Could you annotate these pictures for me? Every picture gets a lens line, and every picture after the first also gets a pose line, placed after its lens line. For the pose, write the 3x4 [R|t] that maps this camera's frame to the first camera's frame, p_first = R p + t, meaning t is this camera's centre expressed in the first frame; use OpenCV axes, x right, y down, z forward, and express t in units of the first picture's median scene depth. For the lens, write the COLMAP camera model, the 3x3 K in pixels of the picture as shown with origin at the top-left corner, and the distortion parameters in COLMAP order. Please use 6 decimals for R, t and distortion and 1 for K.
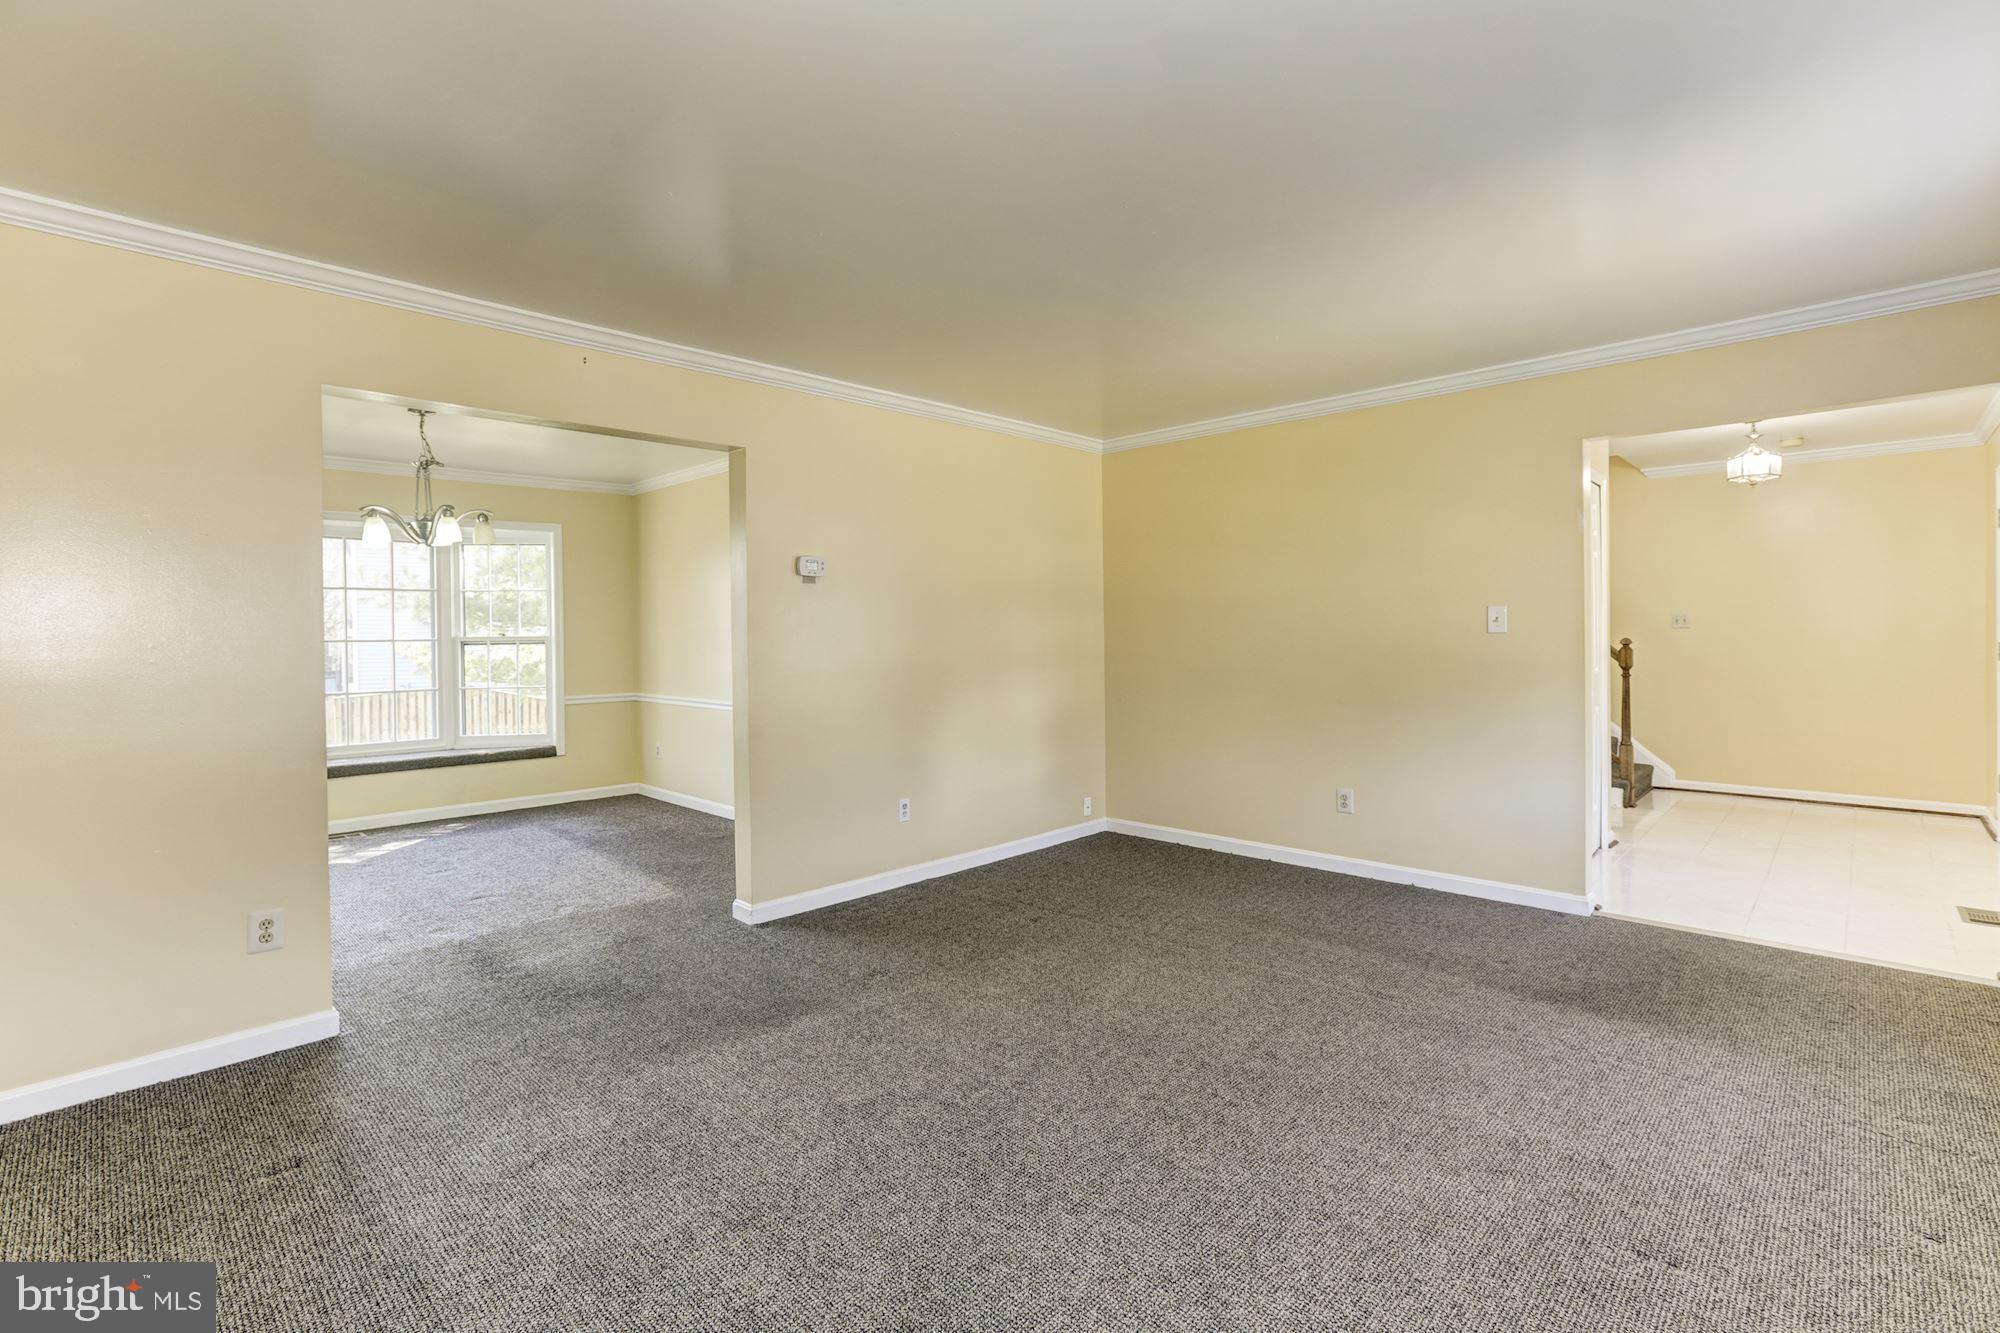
lens RADIAL K [[915.2, 0, 991.6], [0, 915.2, 646.3], [0, 0, 1]] dist [-0.001785, 0.000448]
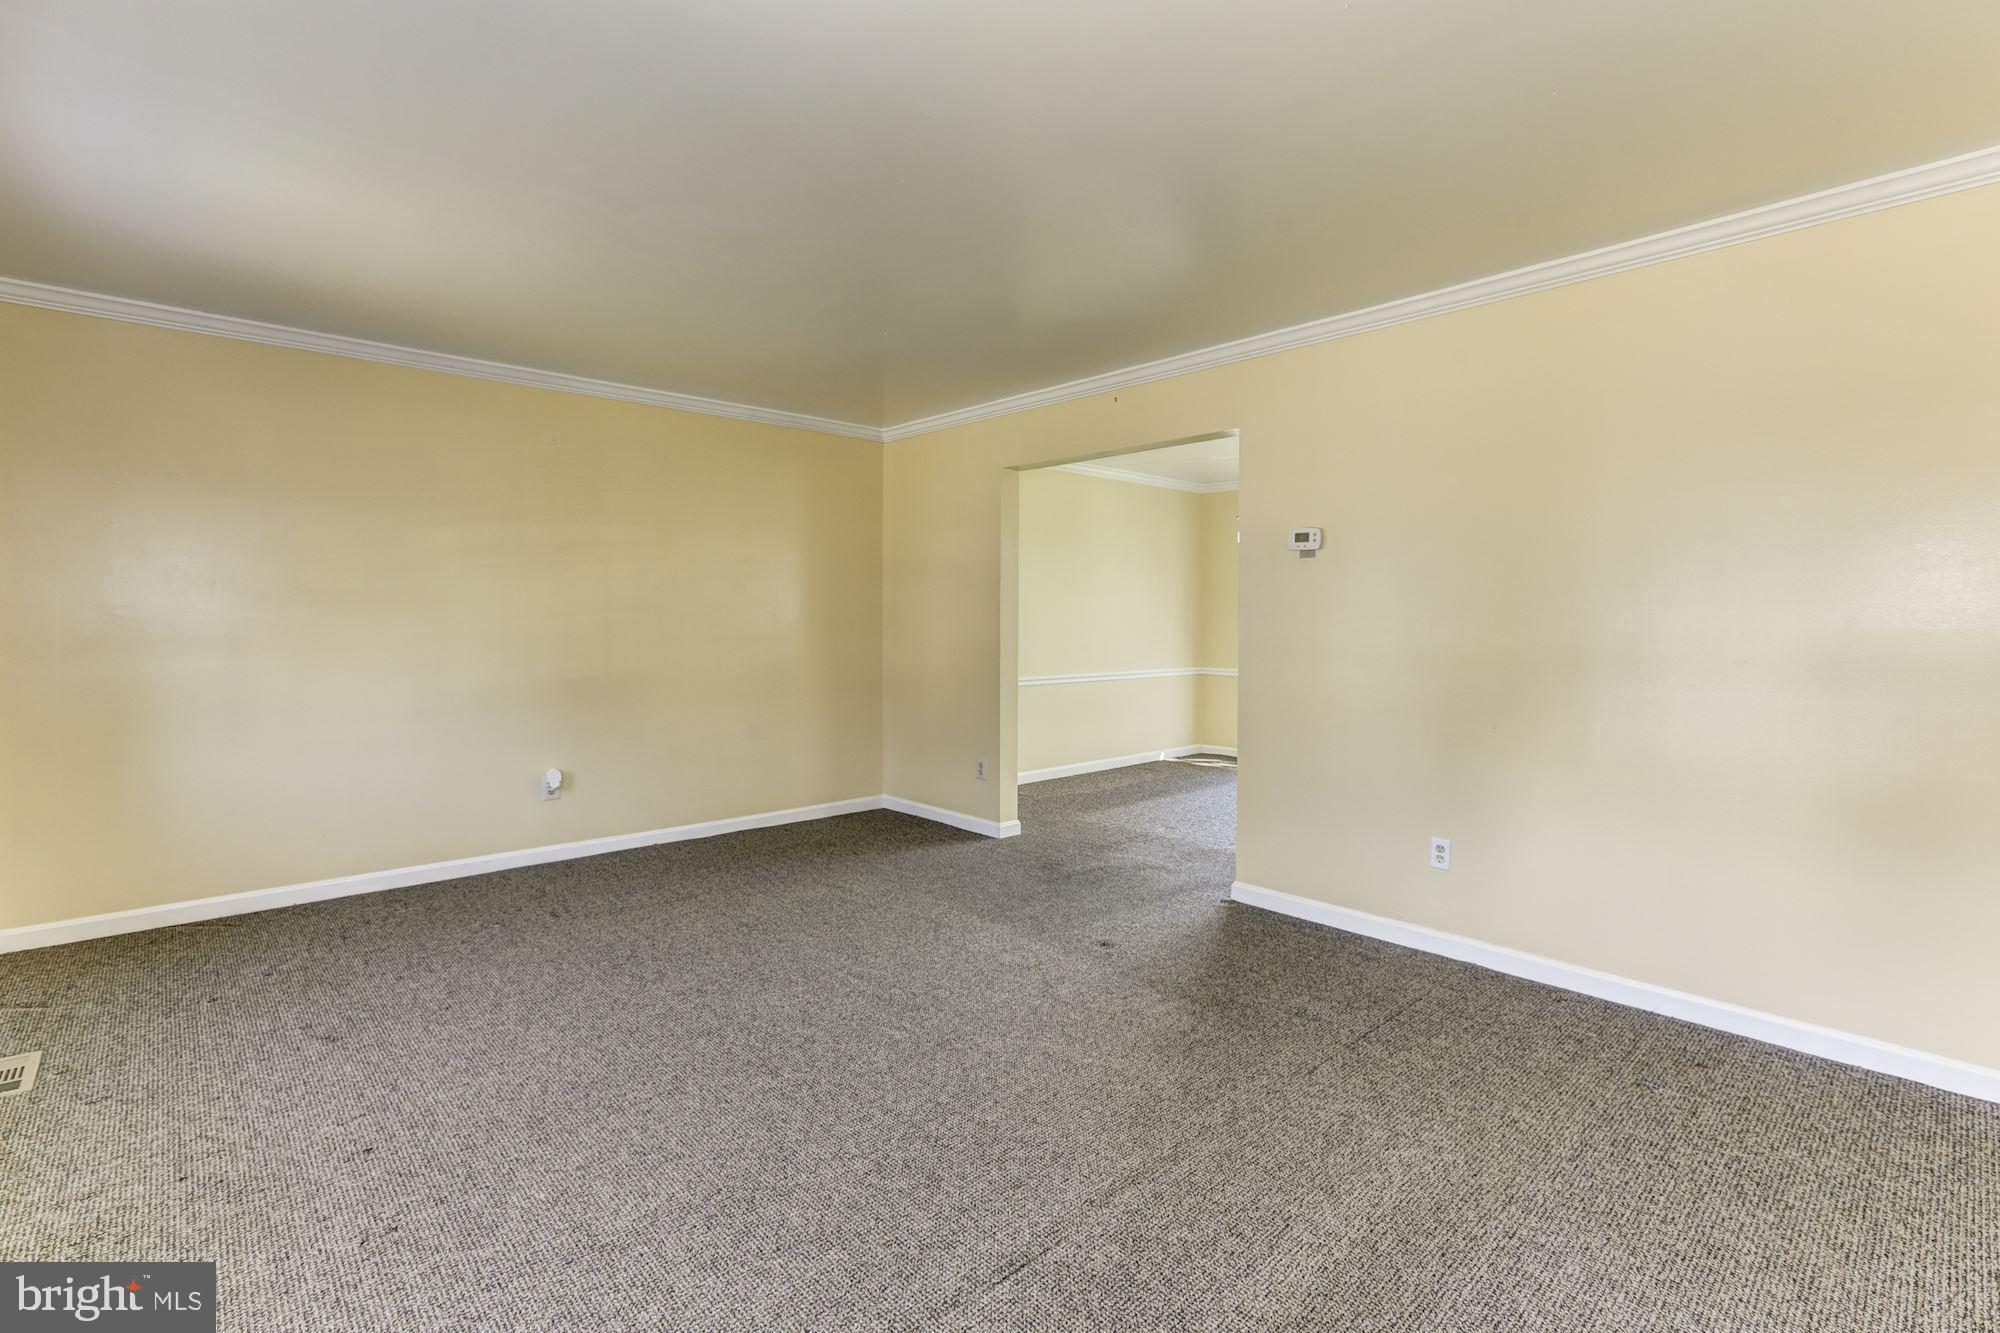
lens RADIAL K [[915.2, 0, 991.6], [0, 915.2, 646.3], [0, 0, 1]] dist [-0.001785, 0.000448]
pose [[-0.073441, 0.039660, -0.996511, 0.736696], [-0.011083, 0.999115, 0.040581, -0.015546], [0.997238, 0.014025, -0.072936, 0.772052]]
